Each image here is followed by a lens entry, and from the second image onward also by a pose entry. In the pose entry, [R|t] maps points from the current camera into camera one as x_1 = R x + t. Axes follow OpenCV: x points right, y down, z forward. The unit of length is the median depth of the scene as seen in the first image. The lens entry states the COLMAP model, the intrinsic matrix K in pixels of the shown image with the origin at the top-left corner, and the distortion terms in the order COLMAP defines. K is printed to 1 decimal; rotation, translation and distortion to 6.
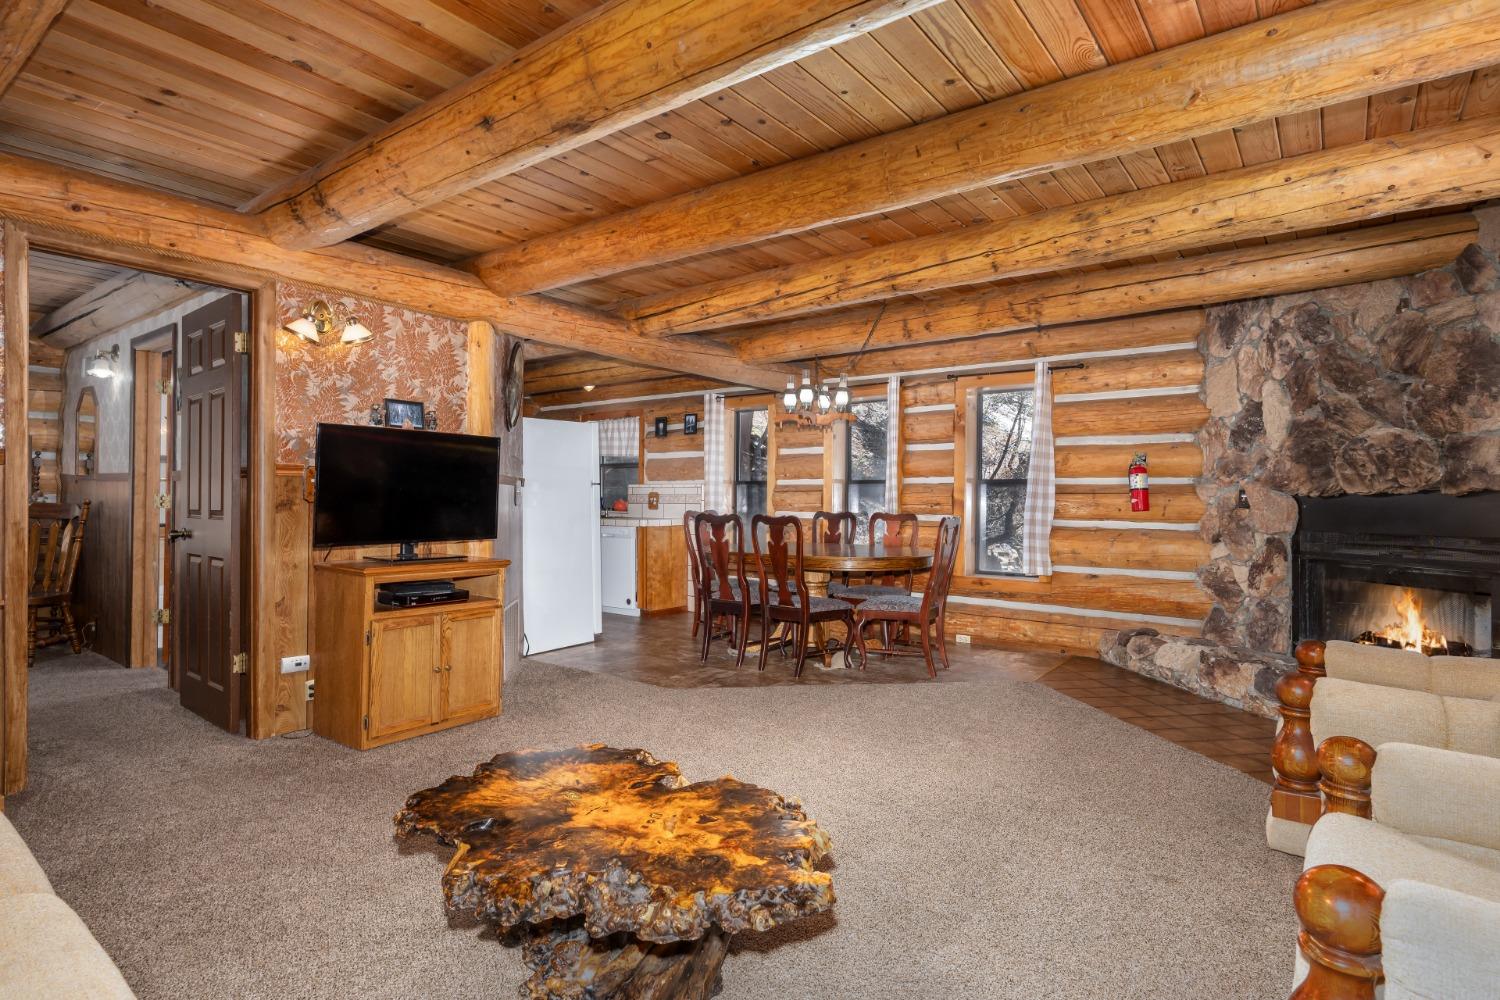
lens RADIAL K [[787.2, 0, 741.4], [0, 787.2, 499.3], [0, 0, 1]] dist [-0.006224, 0.001439]
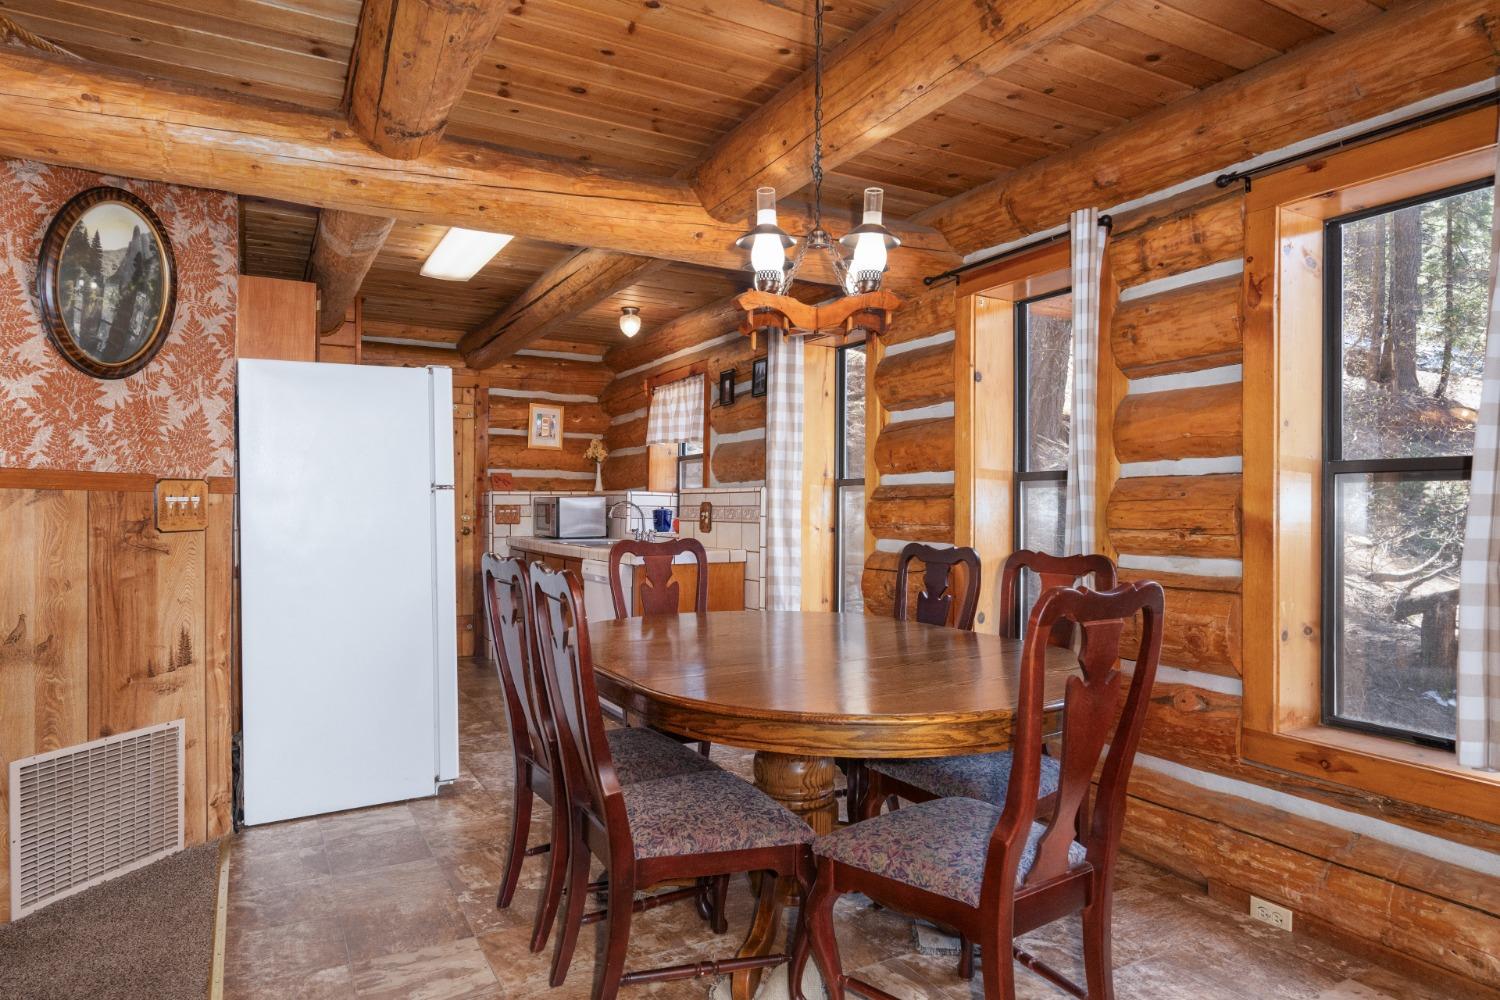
lens RADIAL K [[901.8, 0, 754.0], [0, 901.8, 498.2], [0, 0, 1]] dist [-0.008097, 0.002558]
pose [[0.921860, -0.006275, -0.387473, 0.226324], [0.000798, 0.999898, -0.014294, -0.003047], [0.387523, 0.012868, 0.921770, 0.538844]]
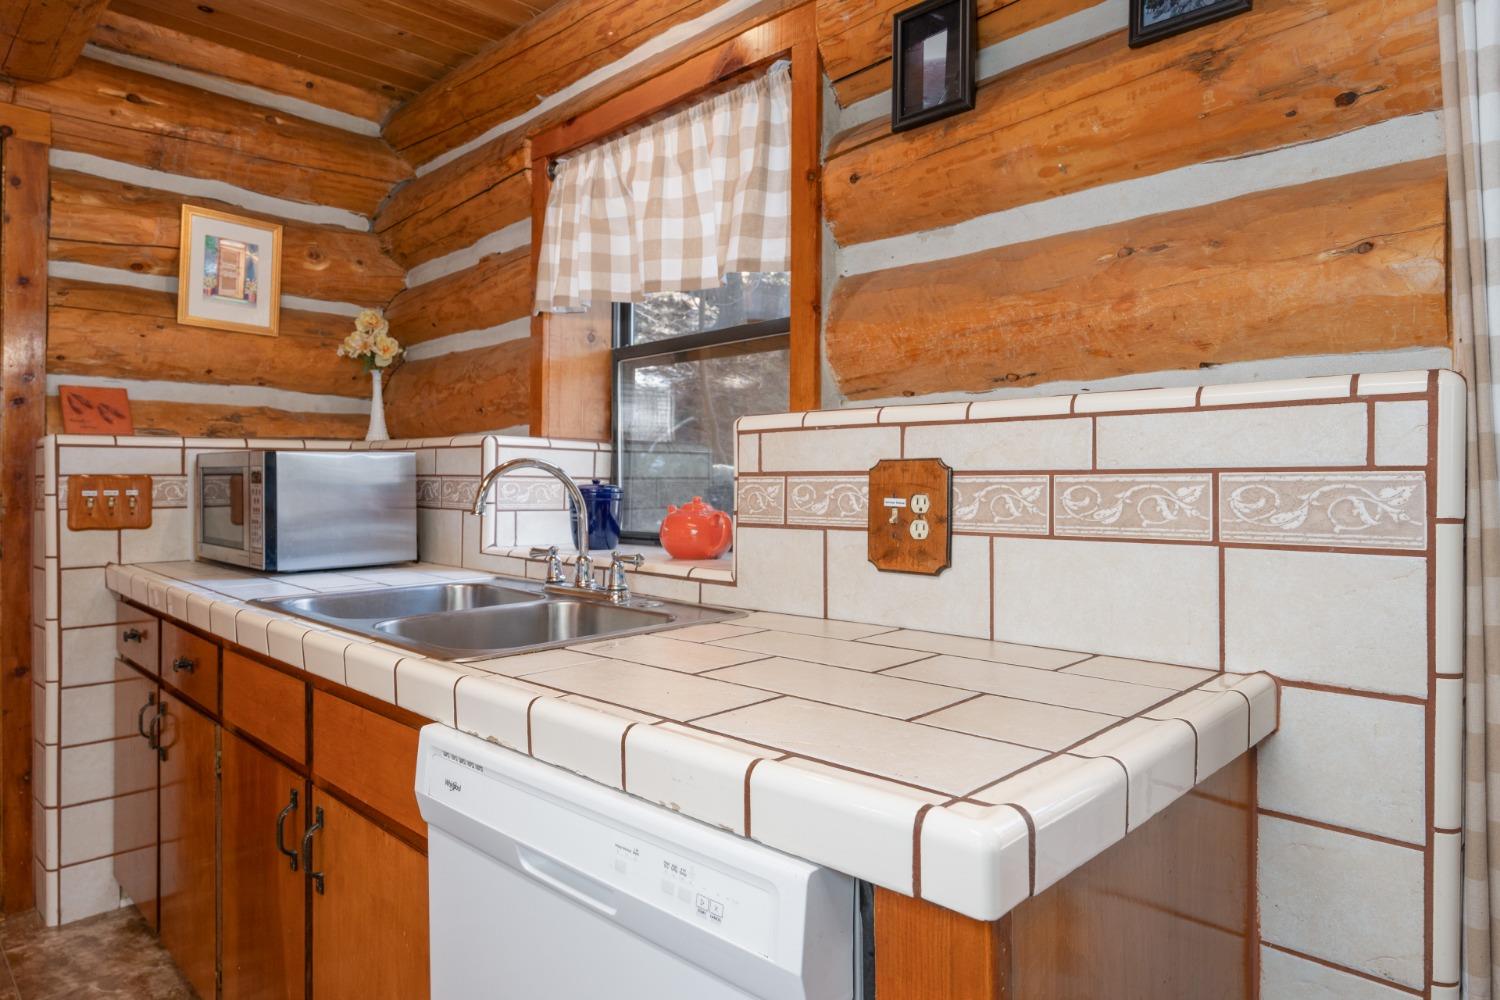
lens RADIAL K [[911.8, 0, 748.1], [0, 911.8, 478.2], [0, 0, 1]] dist [-0.007617, 0.005146]
pose [[0.993715, -0.007108, -0.111710, -0.159853], [0.006537, 0.999964, -0.005482, -0.005589], [0.111745, 0.004717, 0.993726, 1.076954]]
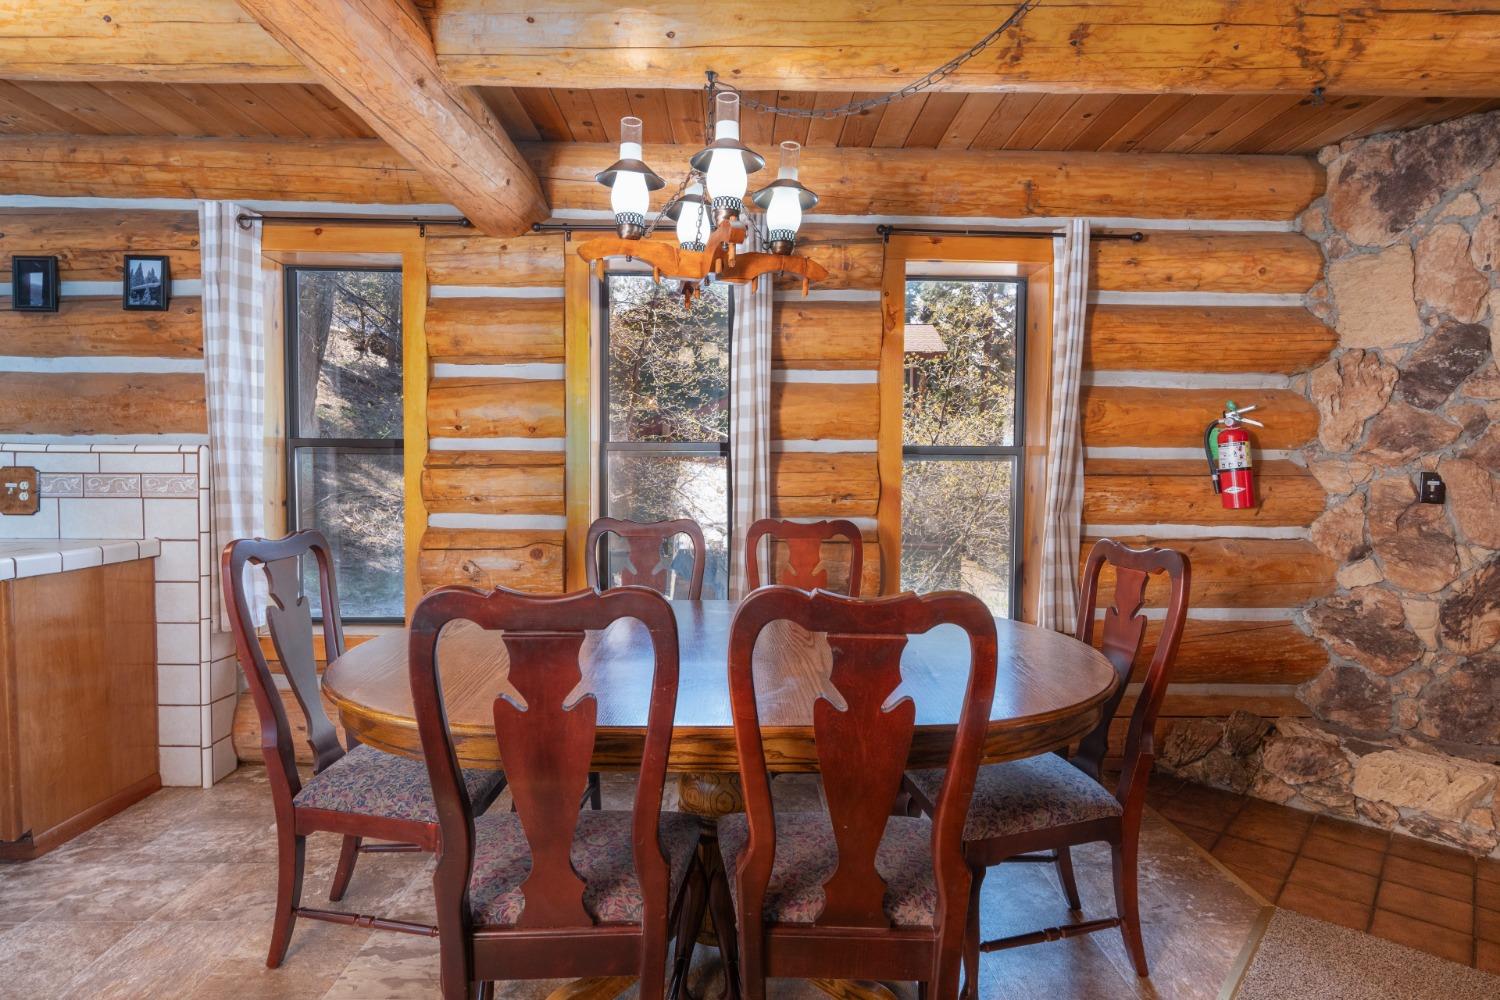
lens RADIAL K [[787.2, 0, 736.6], [0, 787.2, 495.5], [0, 0, 1]] dist [-0.006224, 0.001439]
pose [[0.774249, -0.025549, 0.632365, -0.110626], [-0.002161, 0.999072, 0.043009, -0.015053], [-0.632877, -0.034666, 0.773476, 0.686974]]
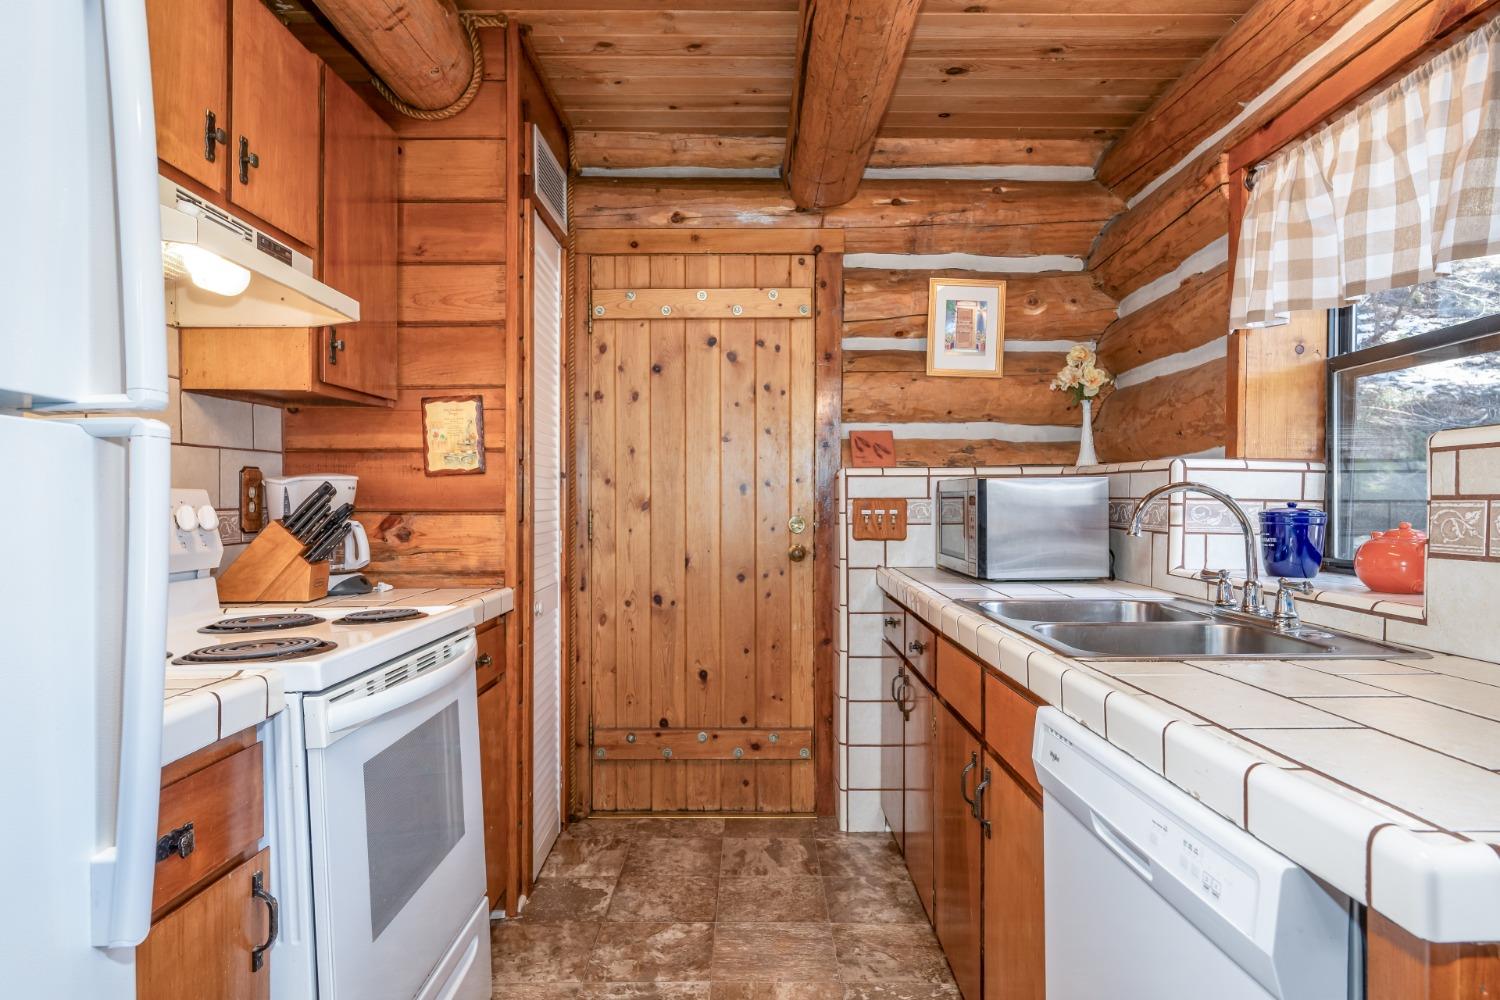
lens RADIAL K [[911.8, 0, 742.8], [0, 911.8, 511.5], [0, 0, 1]] dist [-0.007617, 0.005146]
pose [[0.616069, 0.002985, -0.787686, -0.121514], [0.001026, 0.999989, 0.004592, -0.005832], [0.787691, -0.003637, 0.616059, 1.060566]]
